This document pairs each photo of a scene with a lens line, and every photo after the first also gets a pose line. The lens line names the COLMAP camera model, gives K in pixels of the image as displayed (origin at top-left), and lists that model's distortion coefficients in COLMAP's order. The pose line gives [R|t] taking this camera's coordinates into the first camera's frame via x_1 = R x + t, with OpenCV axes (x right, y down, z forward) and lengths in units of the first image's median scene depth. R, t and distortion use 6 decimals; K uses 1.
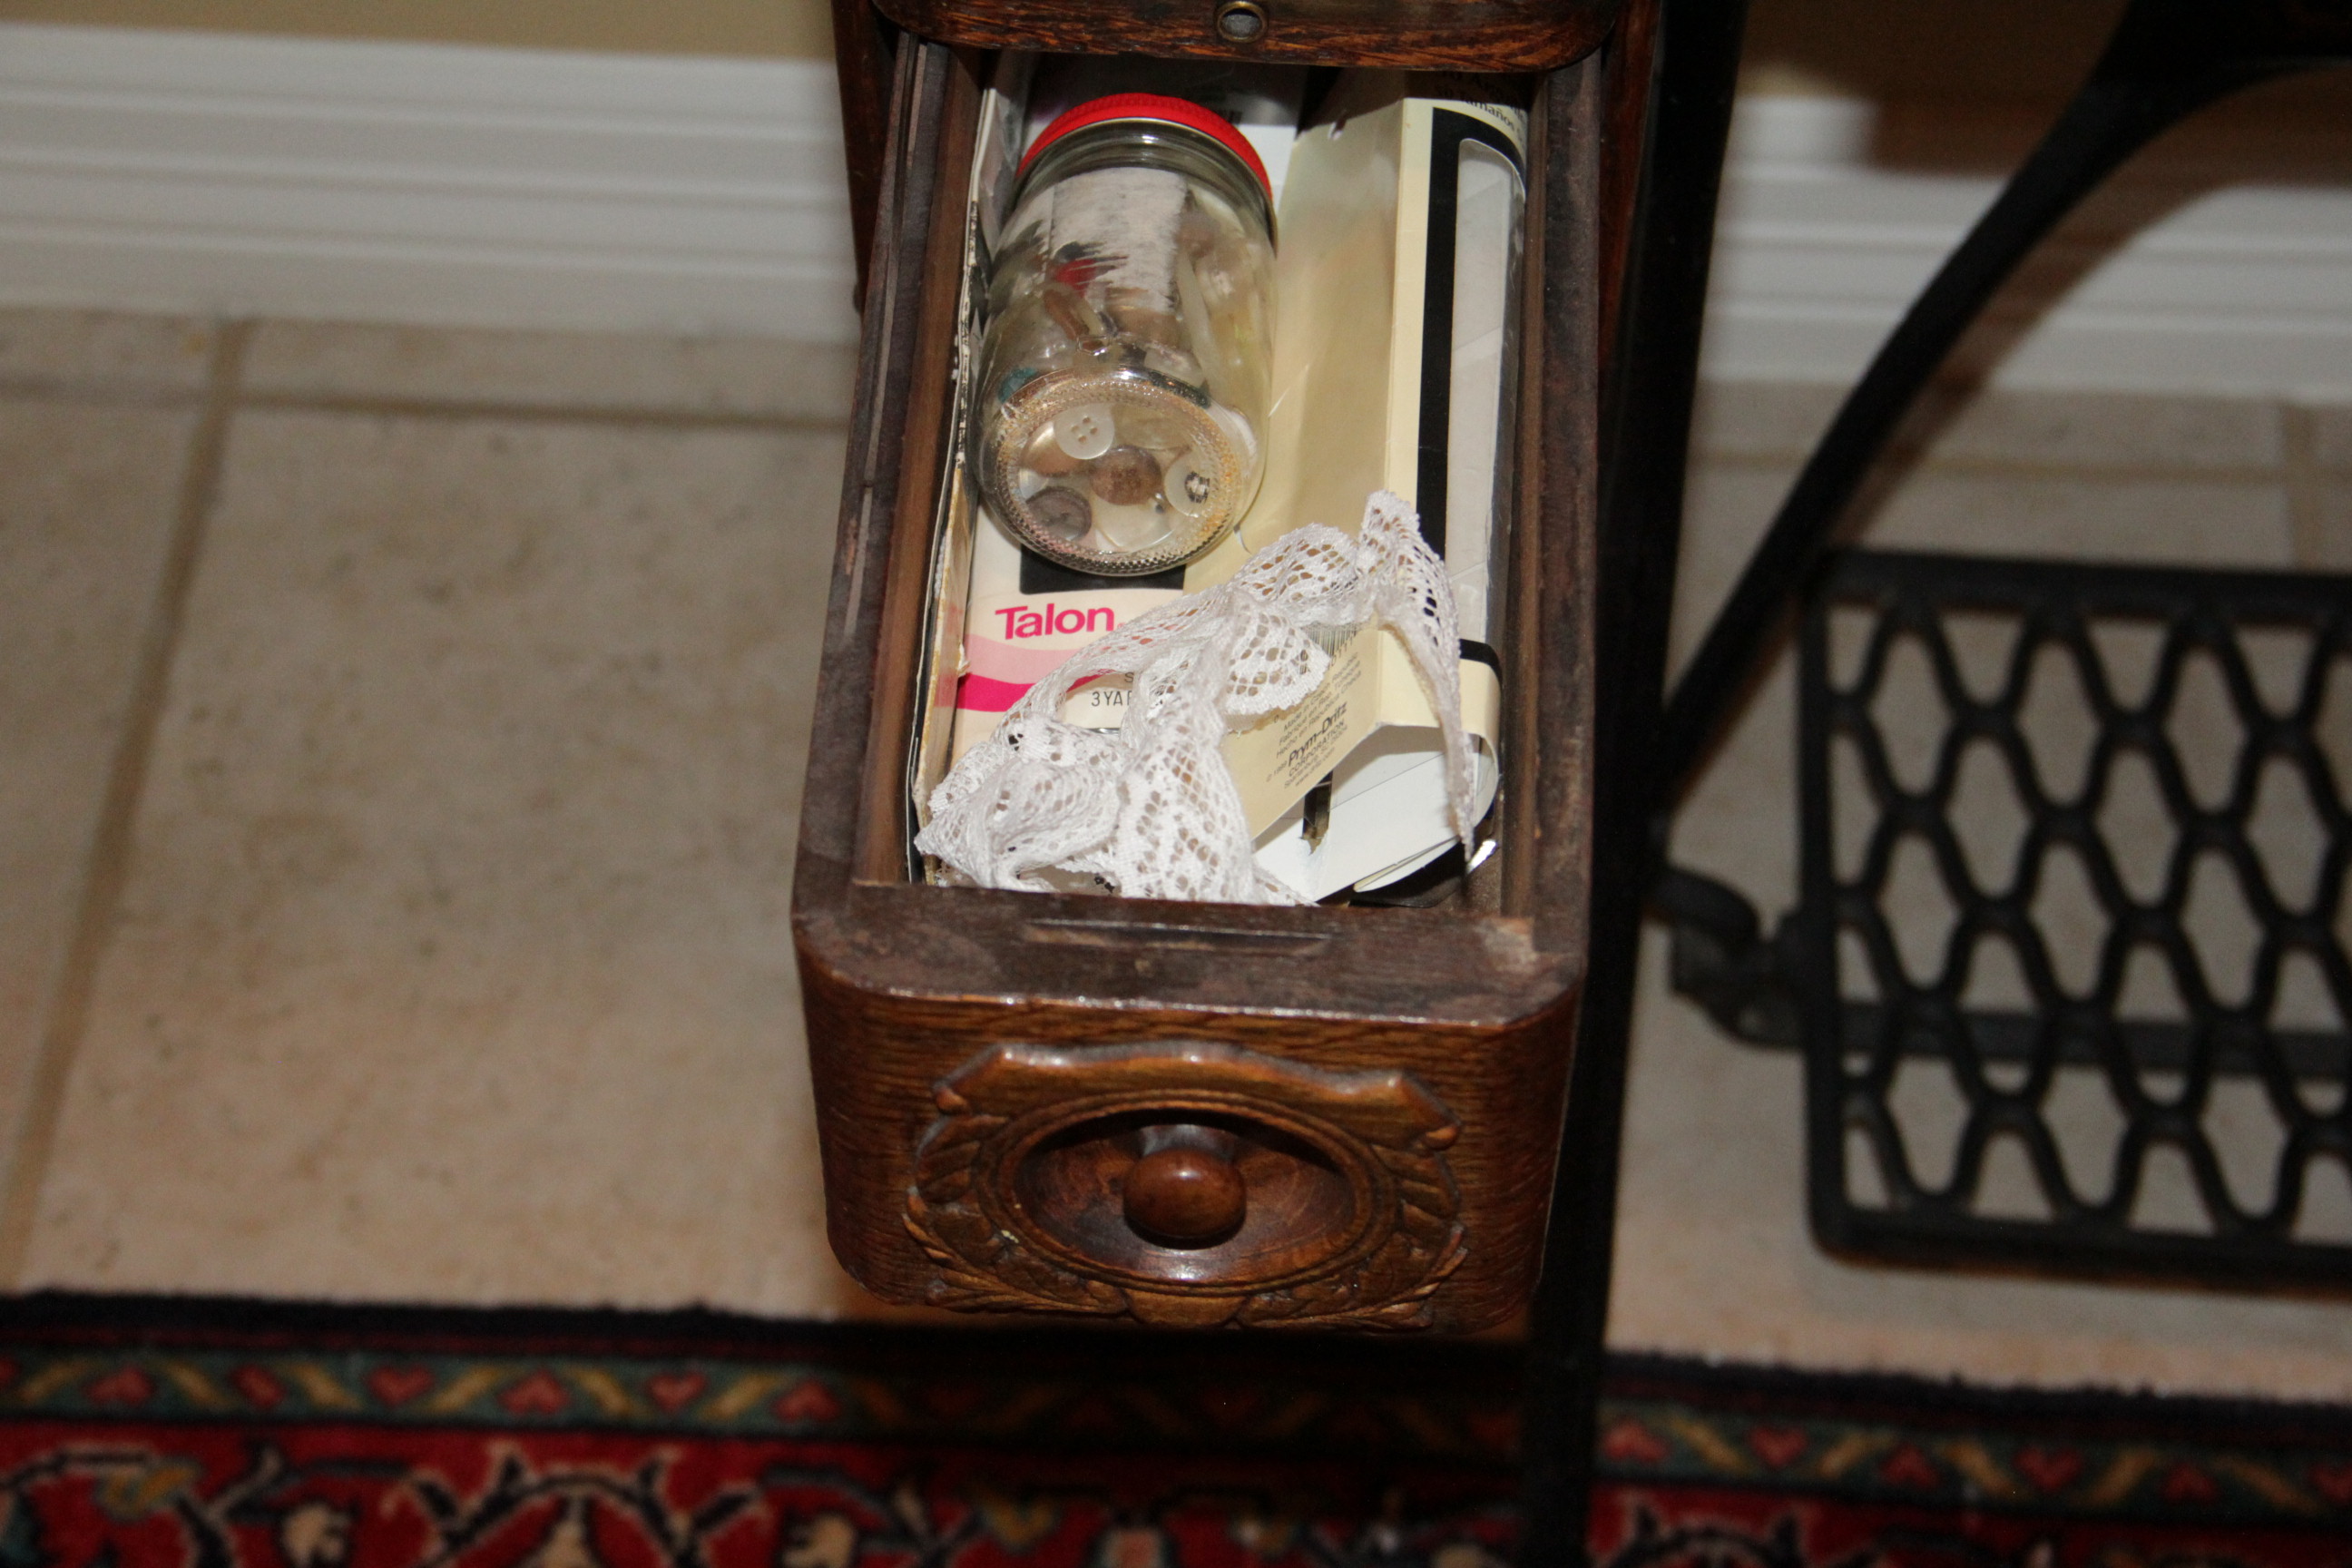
lens RADIAL K [[4915.0, 0, 1178.6], [0, 4915.0, 830.7], [0, 0, 1]] dist [0.293063, 0.353870]
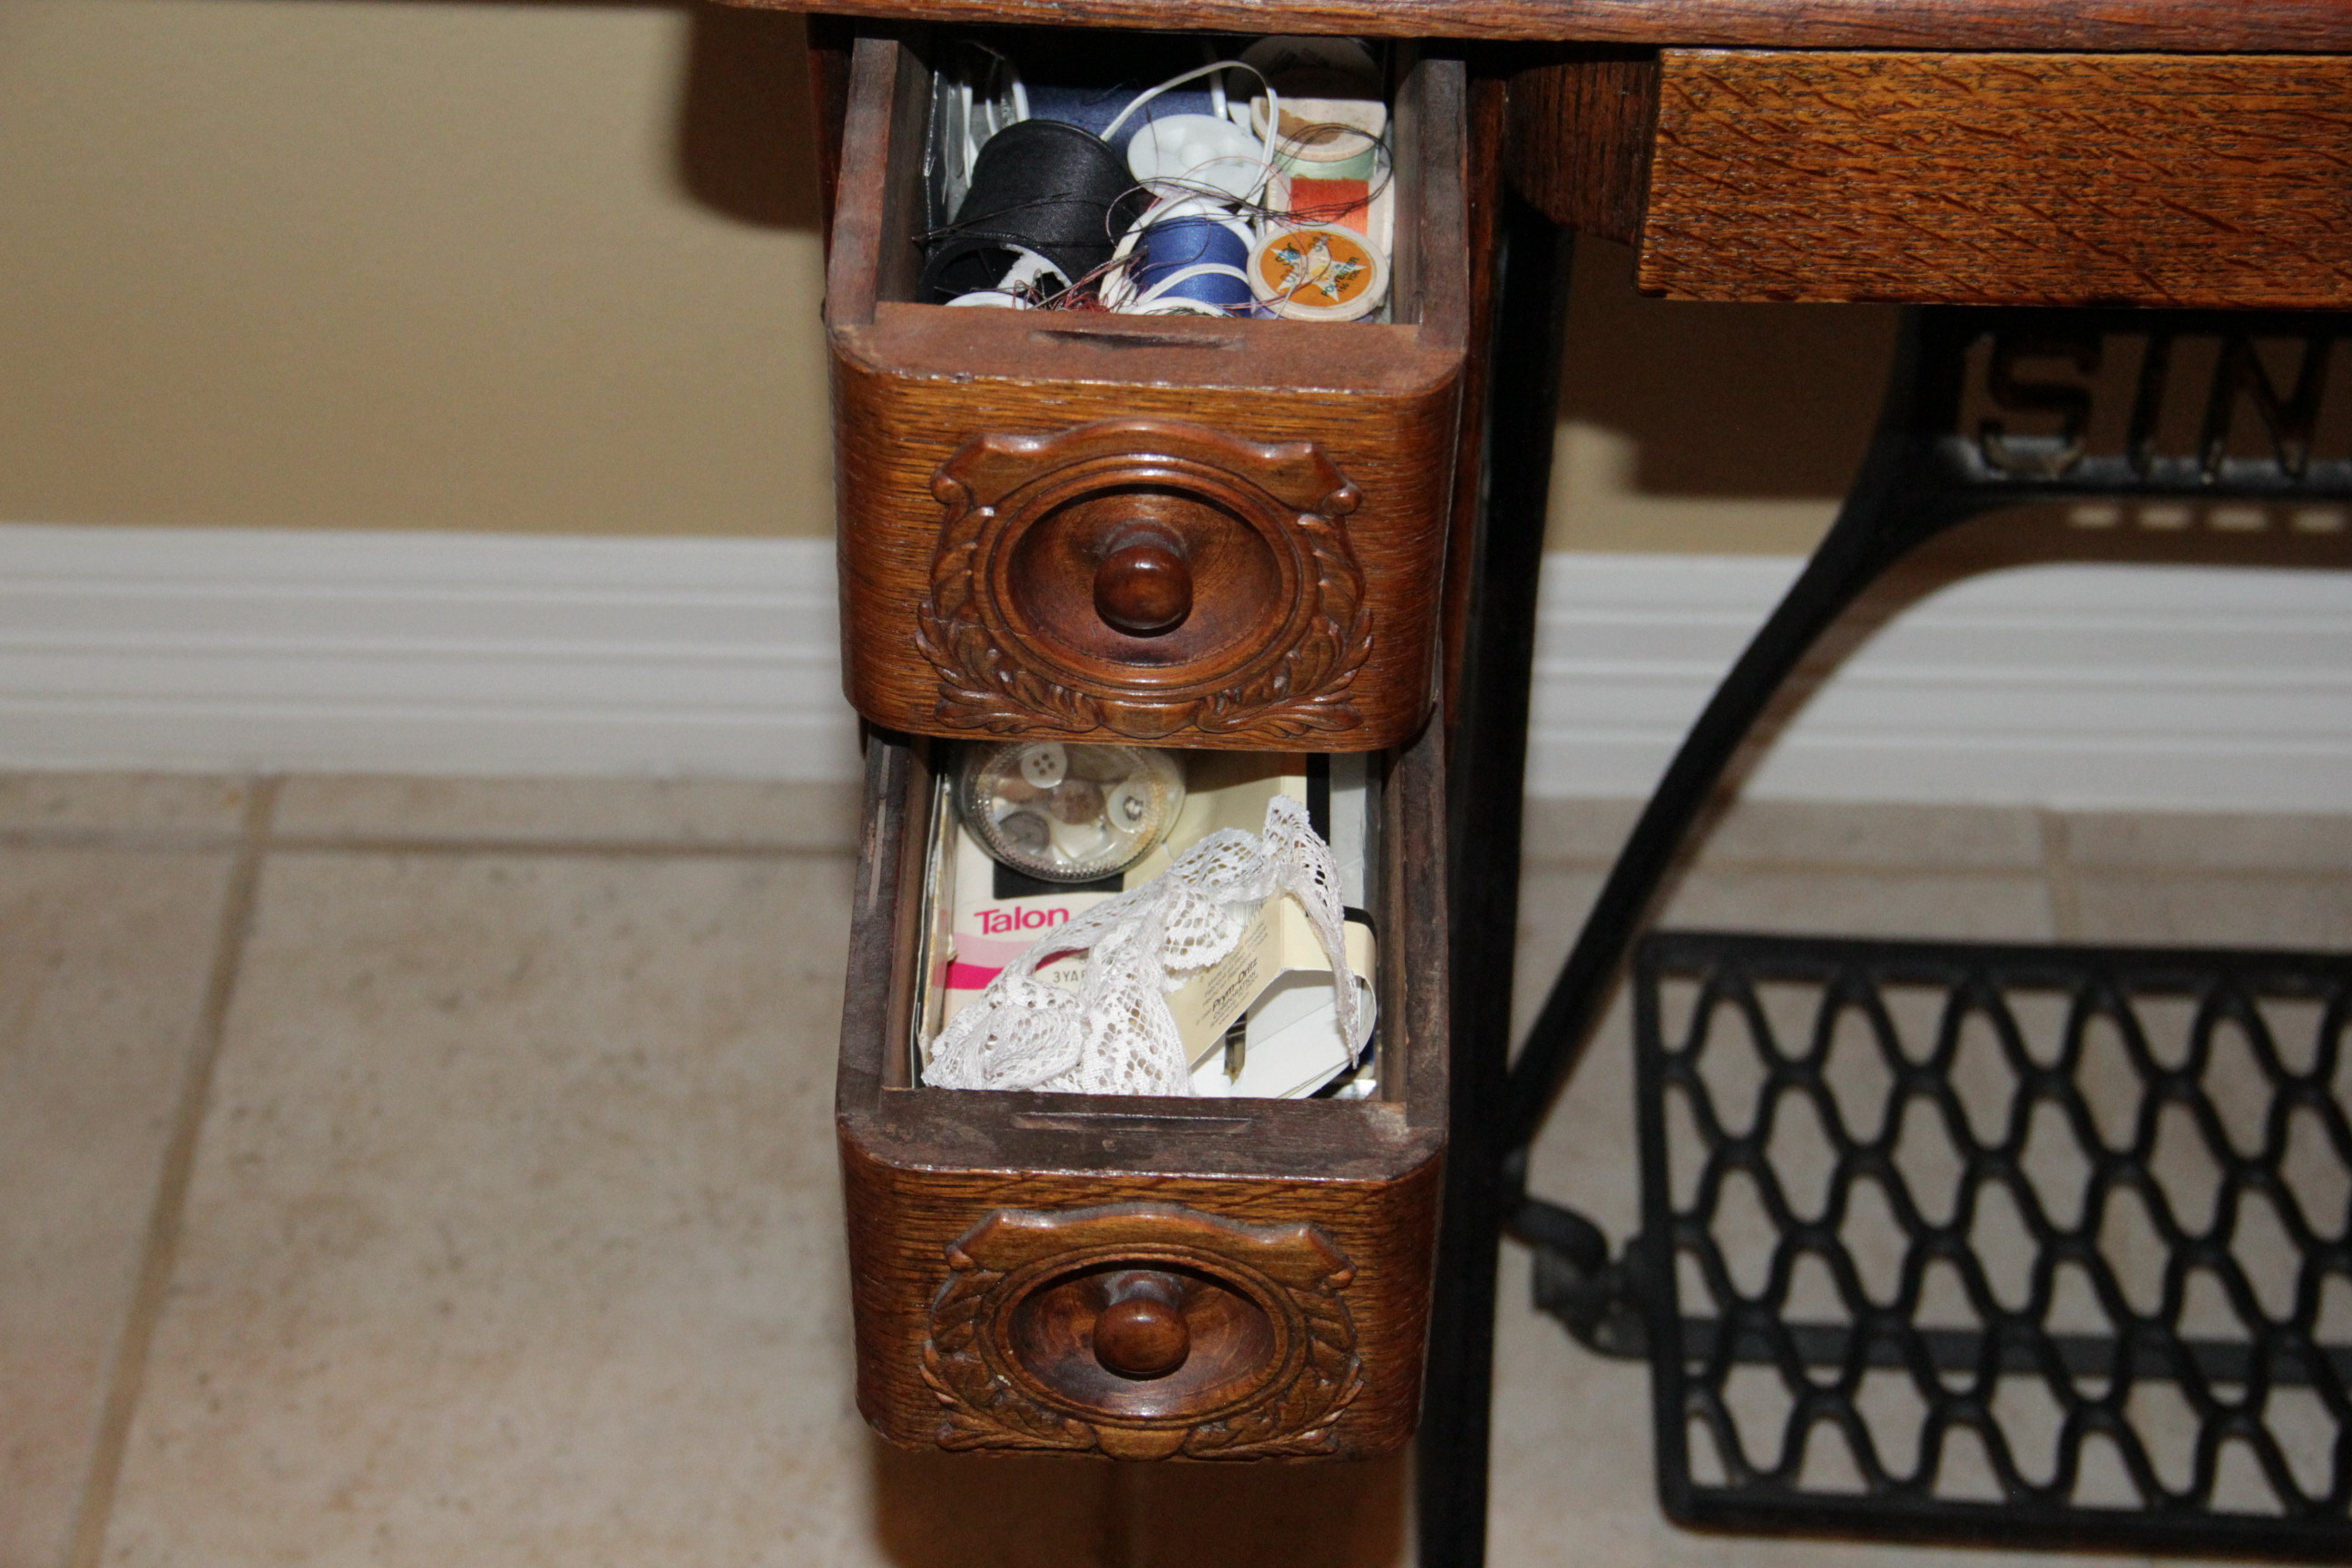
lens RADIAL K [[4819.4, 0, 1176.0], [0, 4819.4, 784.0], [0, 0, 1]] dist [0.346062, 0.183101]
pose [[0.999467, -0.021337, 0.024694, -0.009350], [0.024062, 0.992971, -0.115888, 0.040517], [-0.022047, 0.116420, 0.992955, -0.139722]]
